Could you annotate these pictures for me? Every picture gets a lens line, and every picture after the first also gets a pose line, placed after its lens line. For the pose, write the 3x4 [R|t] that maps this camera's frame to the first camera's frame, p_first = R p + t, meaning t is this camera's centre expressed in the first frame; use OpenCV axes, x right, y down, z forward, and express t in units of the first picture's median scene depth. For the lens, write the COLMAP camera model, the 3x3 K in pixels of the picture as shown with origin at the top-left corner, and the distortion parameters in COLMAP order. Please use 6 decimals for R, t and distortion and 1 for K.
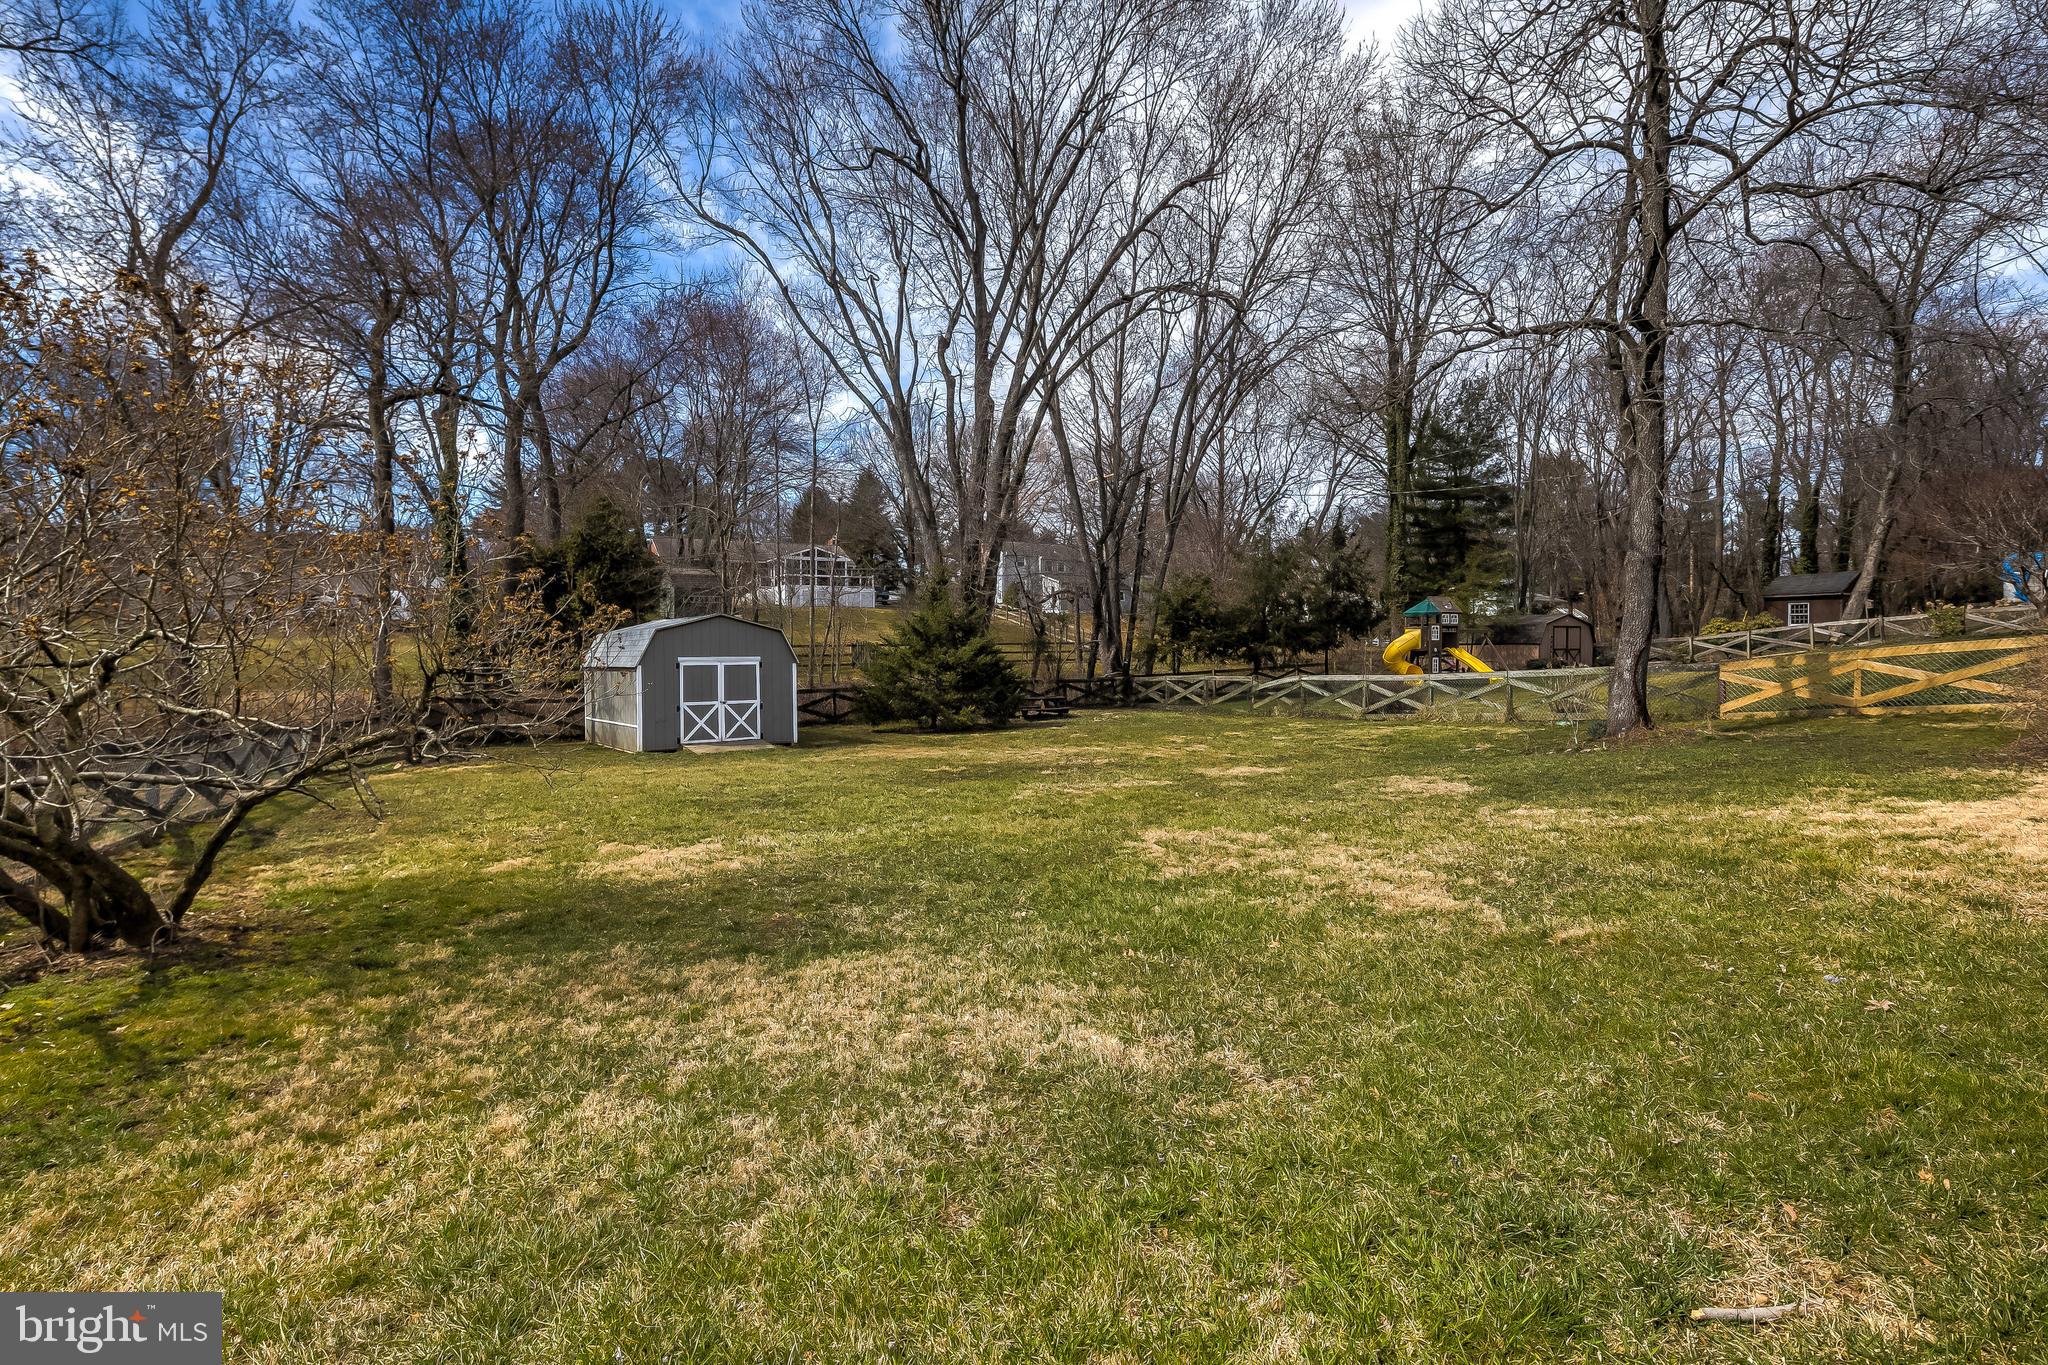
lens RADIAL K [[1008.7, 0, 1029.7], [0, 1008.7, 670.5], [0, 0, 1]] dist [0.022044, 0.002018]
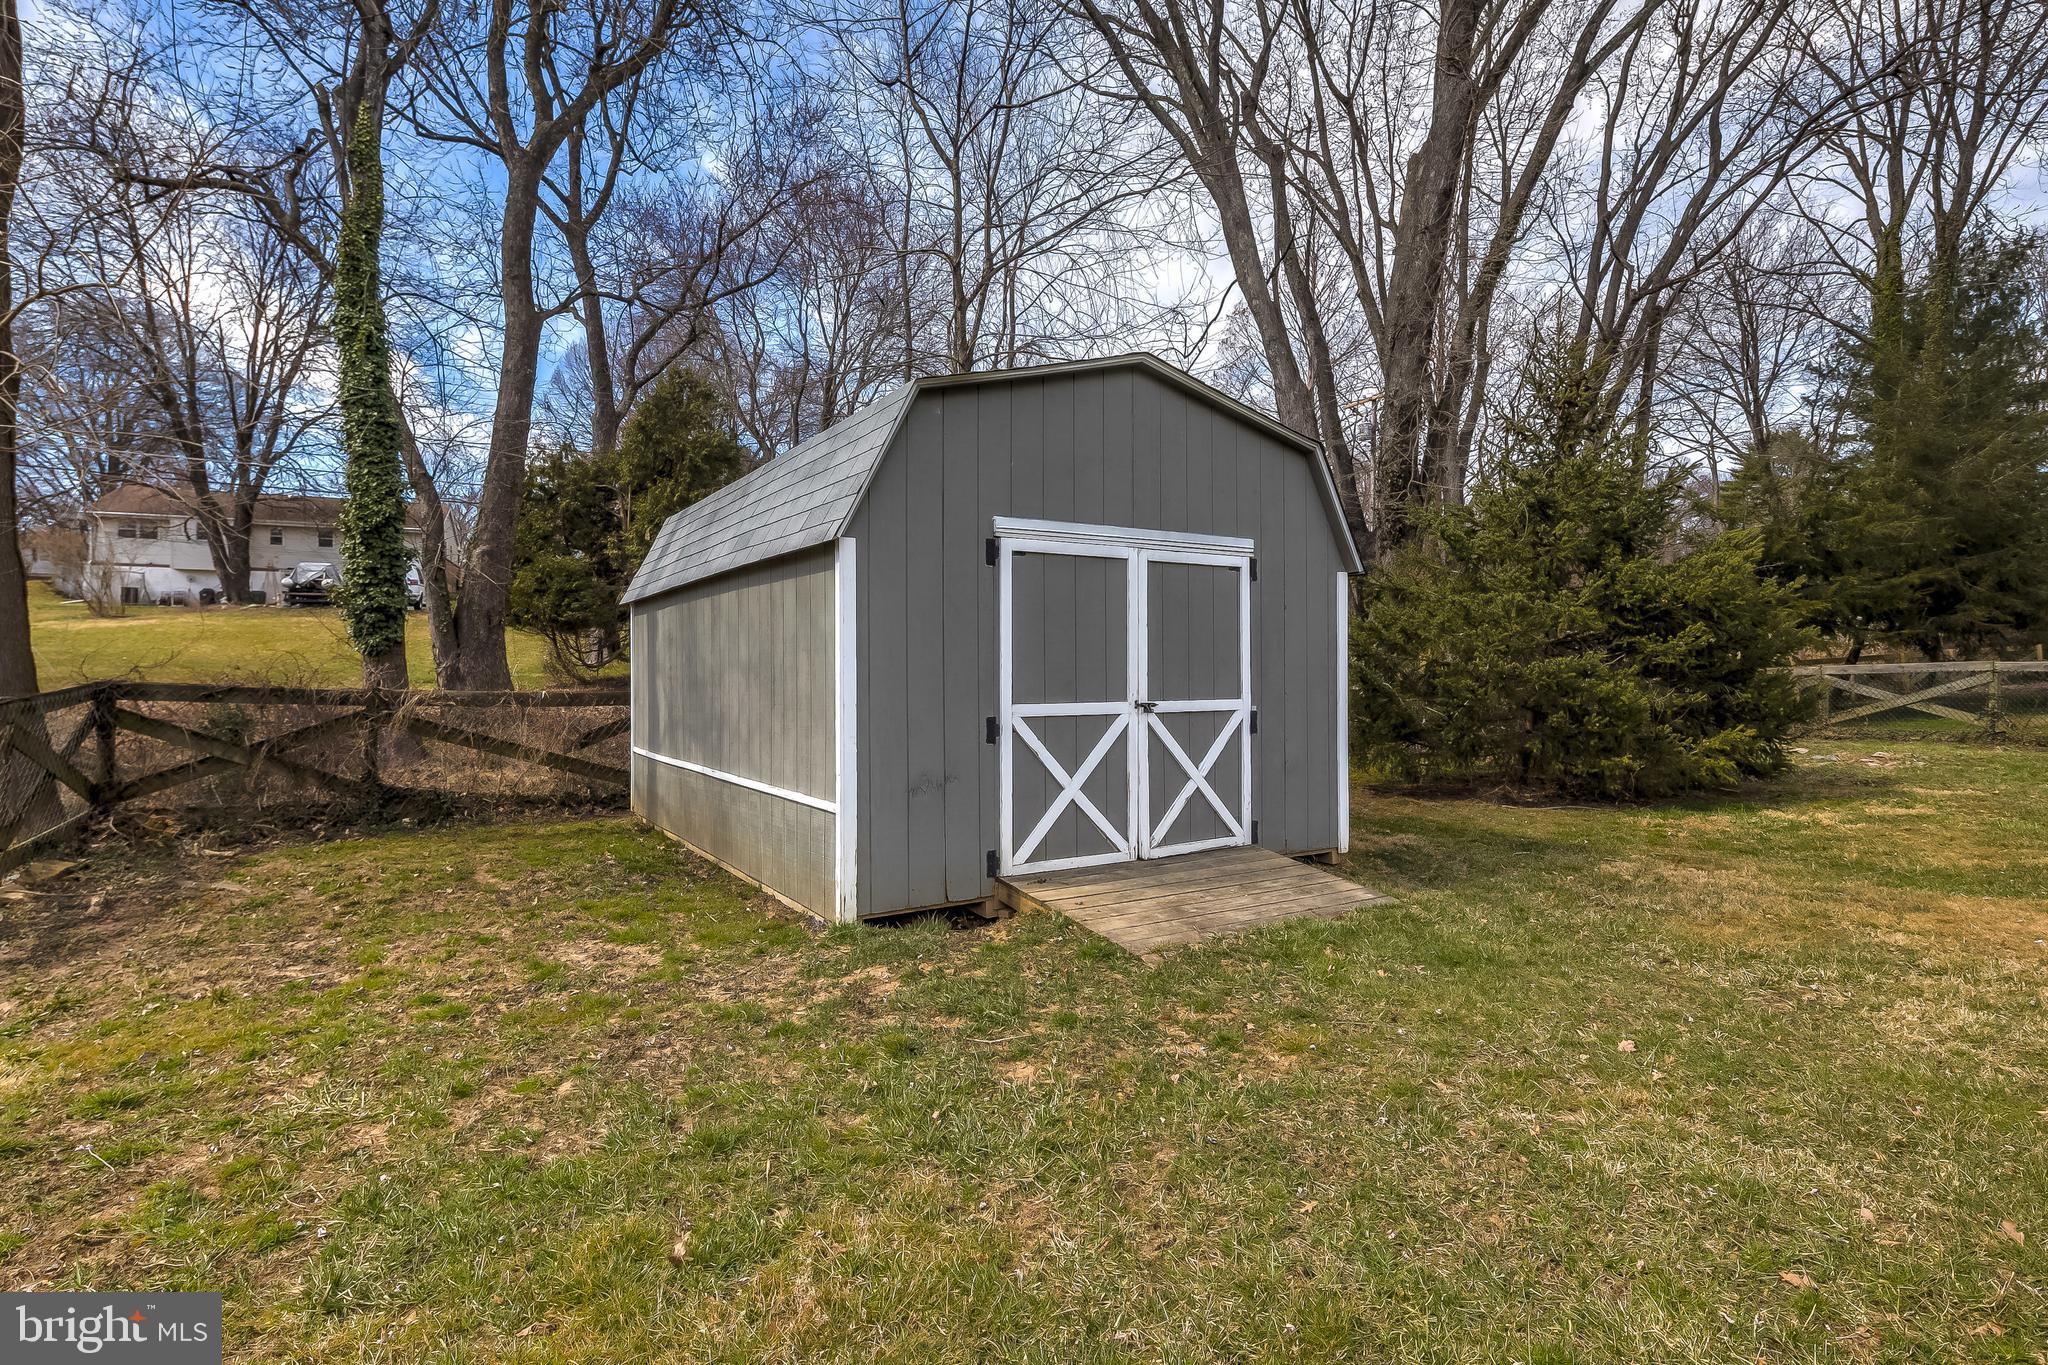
lens RADIAL K [[1008.7, 0, 1032.3], [0, 1008.7, 673.4], [0, 0, 1]] dist [0.022044, 0.002018]
pose [[0.998386, 0.009305, -0.056022, -0.278044], [-0.009978, 0.999881, -0.011752, 0.023311], [0.055906, 0.012292, 0.998360, 0.651739]]
